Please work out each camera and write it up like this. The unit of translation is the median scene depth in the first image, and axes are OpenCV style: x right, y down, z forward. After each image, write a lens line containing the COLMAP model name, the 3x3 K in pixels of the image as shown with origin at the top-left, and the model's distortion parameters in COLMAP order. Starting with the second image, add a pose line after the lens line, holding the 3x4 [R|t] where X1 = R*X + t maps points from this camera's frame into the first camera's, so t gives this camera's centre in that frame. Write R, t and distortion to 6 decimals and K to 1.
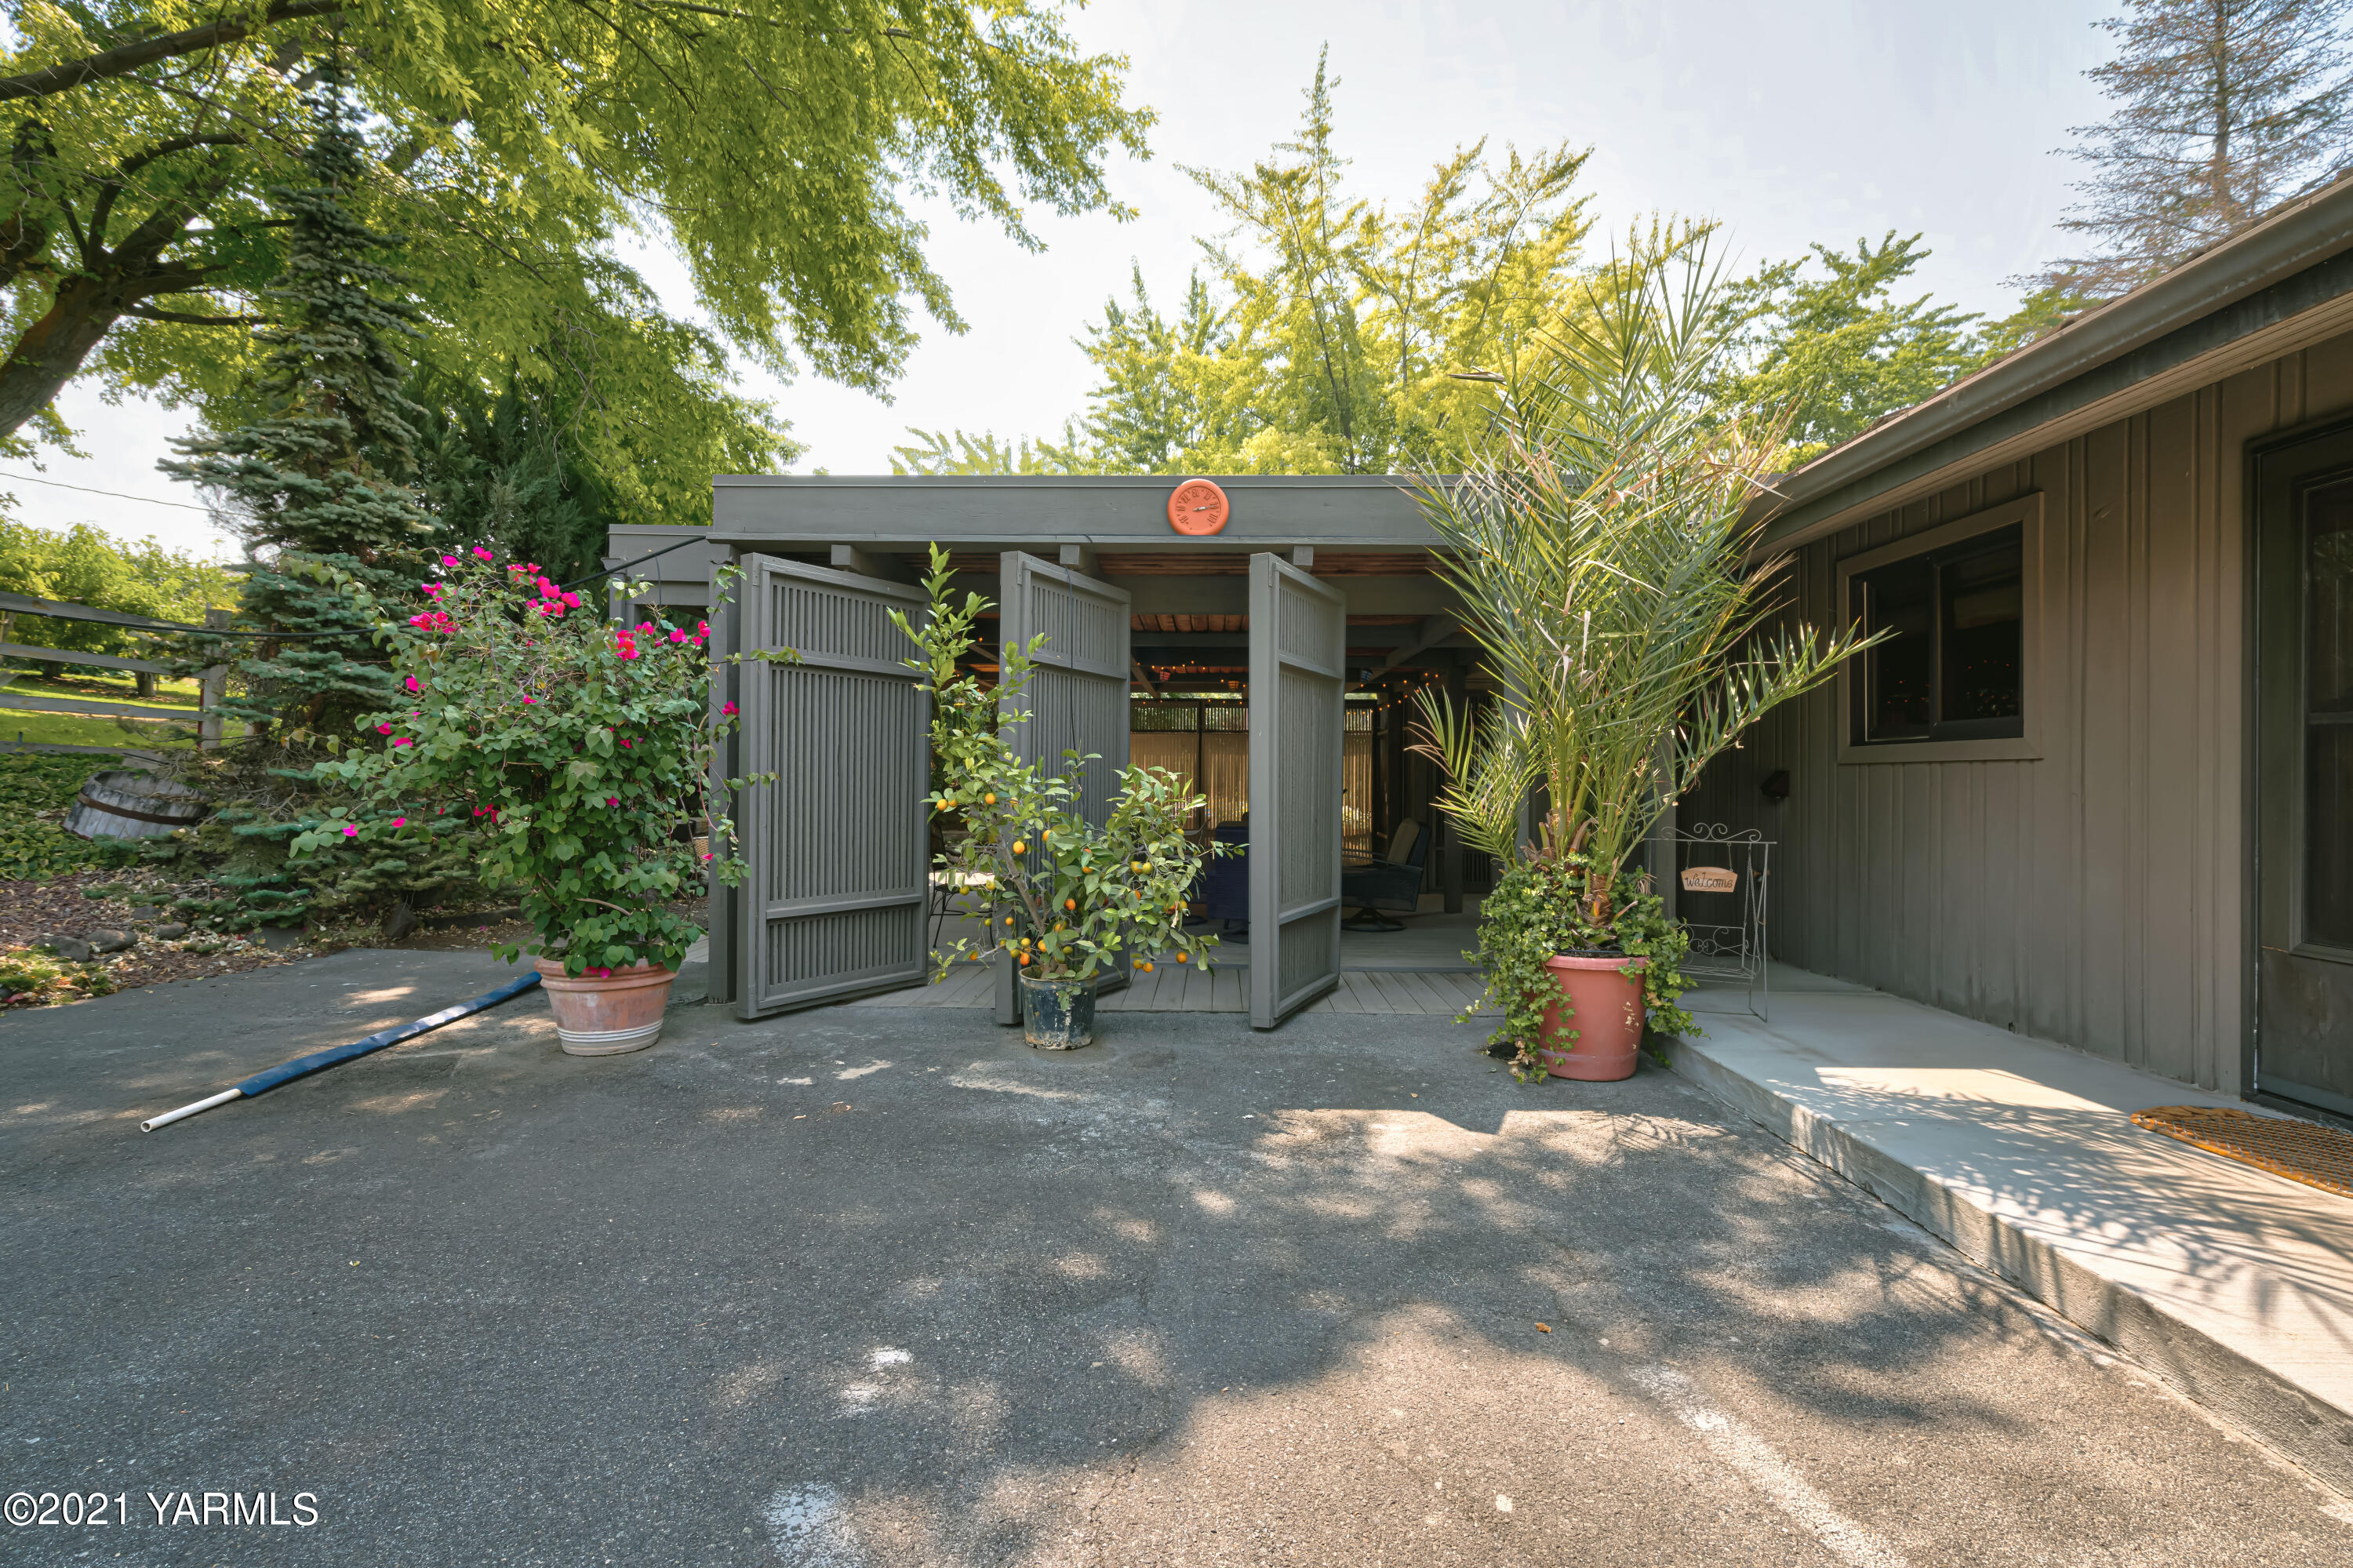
lens RADIAL K [[1085.7, 0, 1172.5], [0, 1085.7, 775.7], [0, 0, 1]] dist [-0.001897, 0.000419]
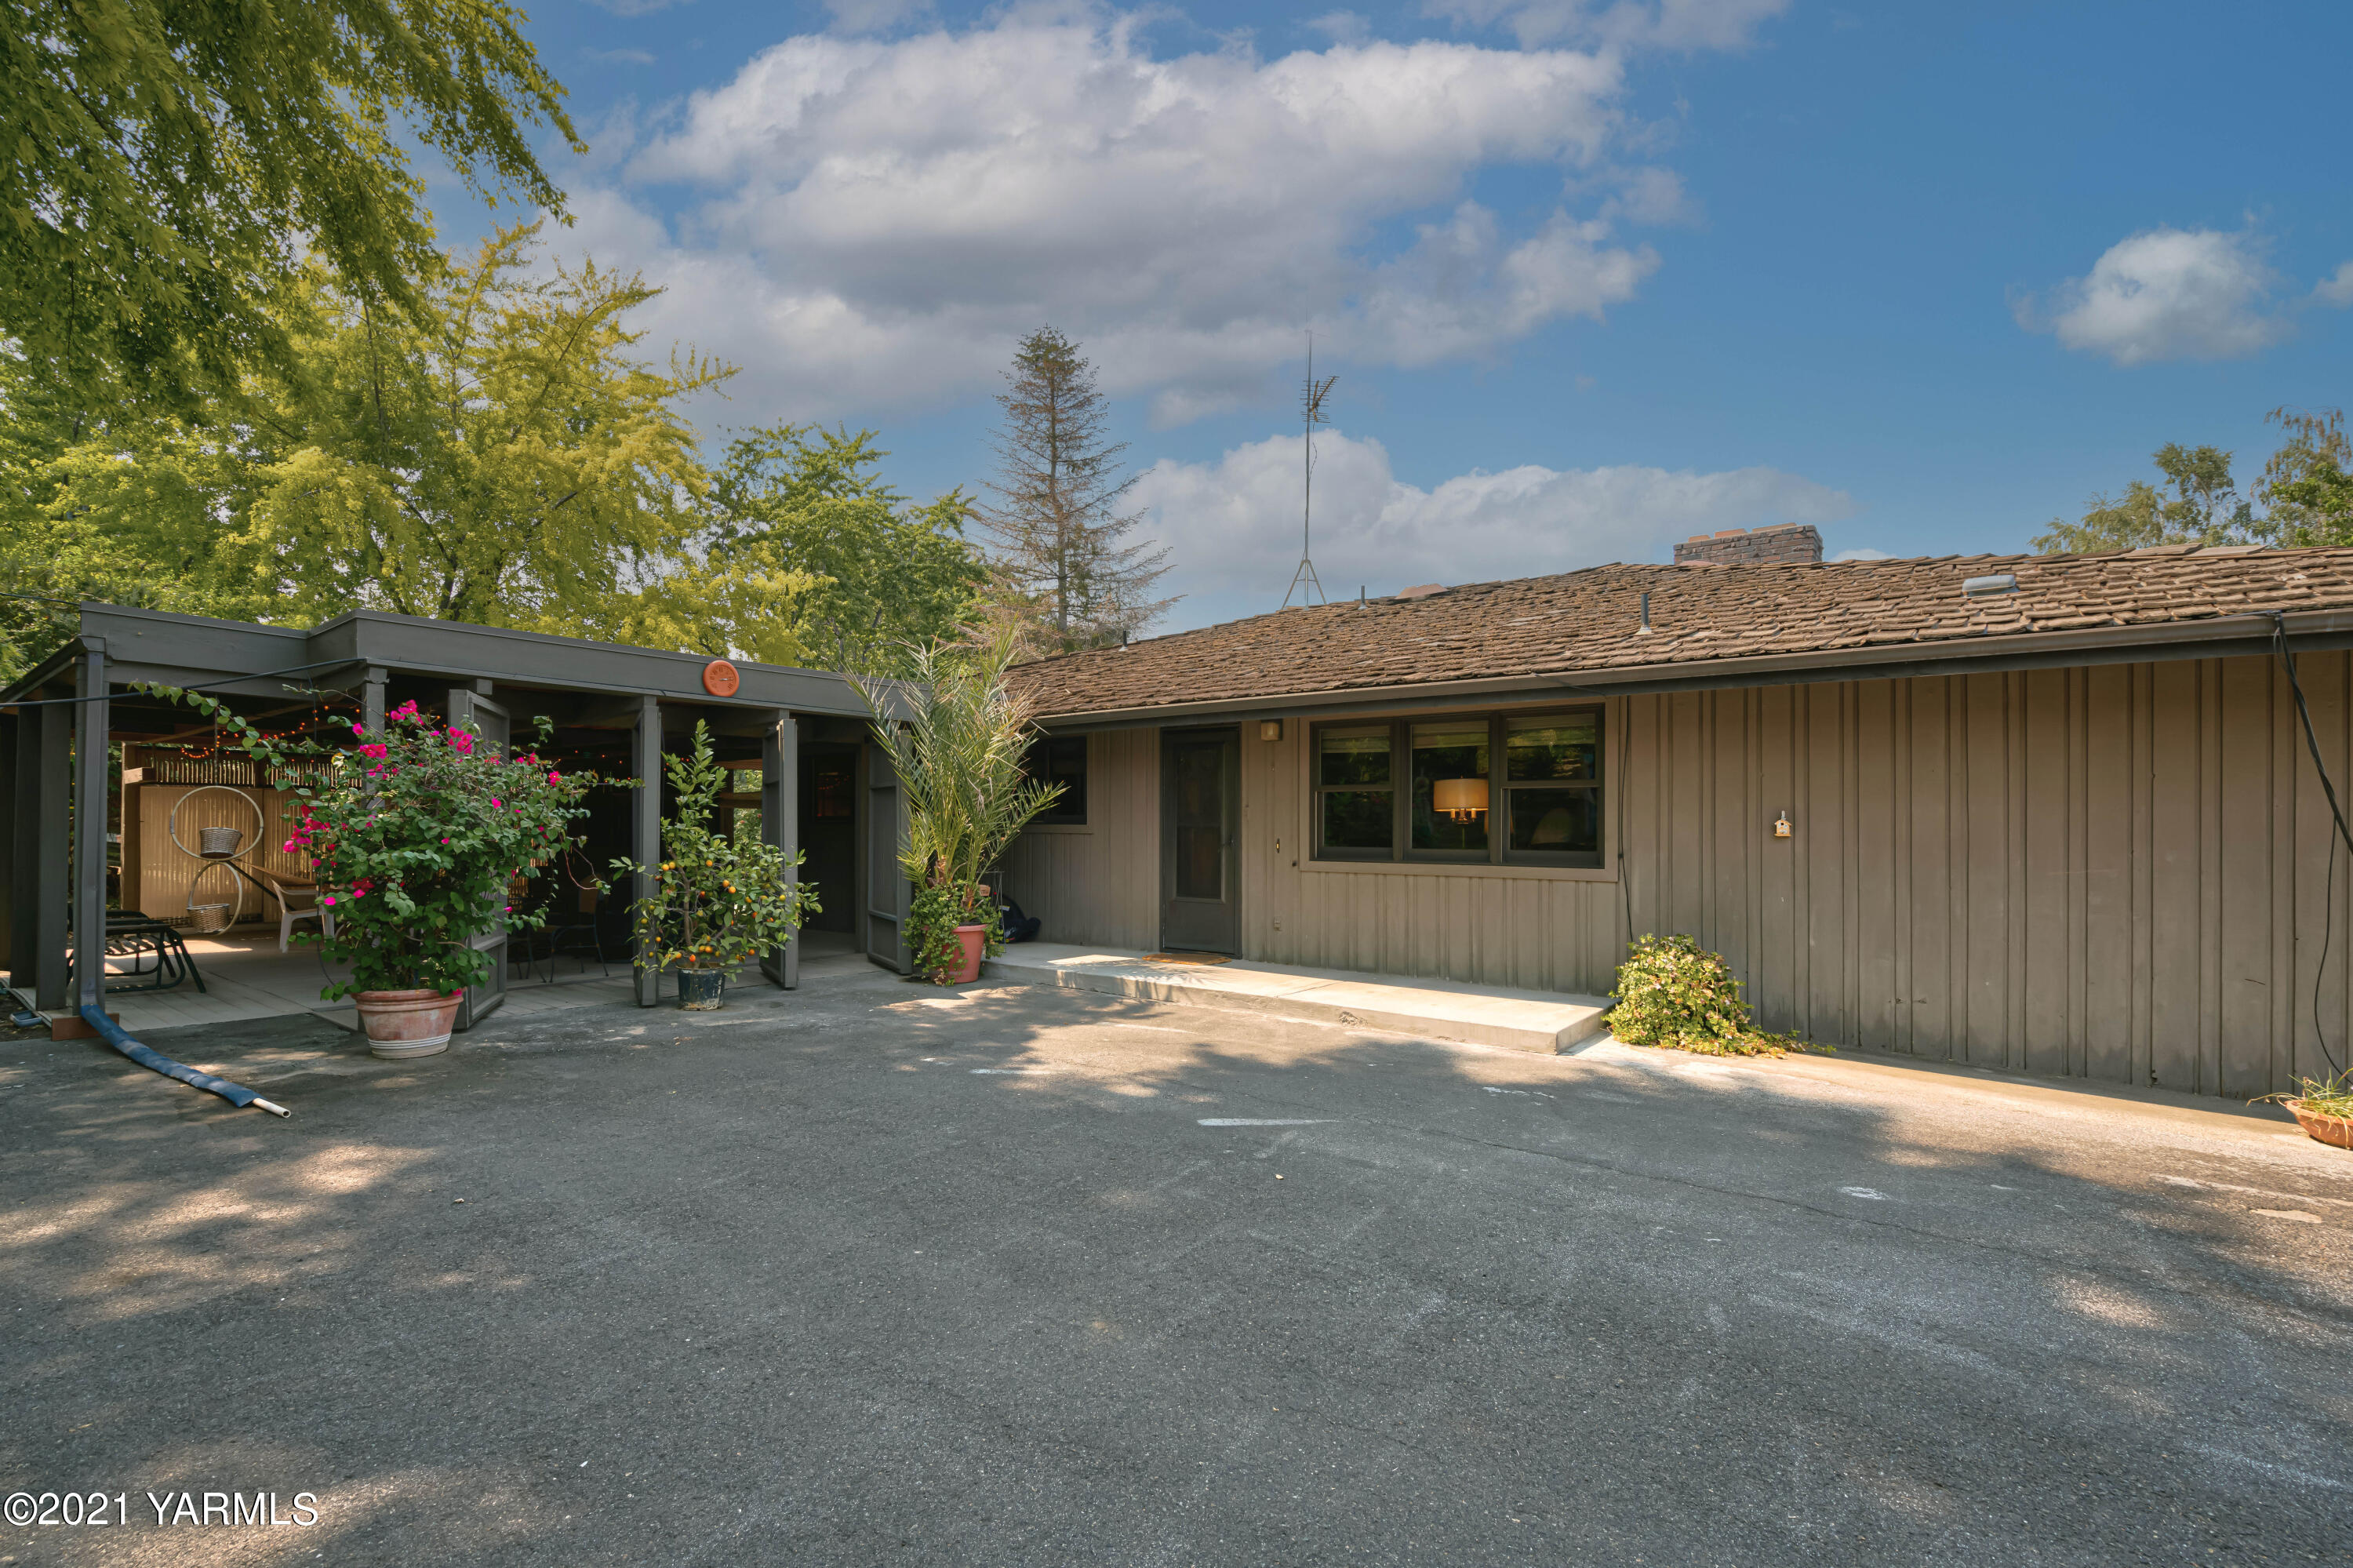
lens RADIAL K [[1043.1, 0, 1176.9], [0, 1043.1, 818.1], [0, 0, 1]] dist [-0.000025, 0.000006]
pose [[0.586572, 0.002244, 0.809894, -0.287827], [-0.003151, 0.999995, -0.000489, -0.014259], [-0.809891, -0.002265, 0.586576, -0.157552]]
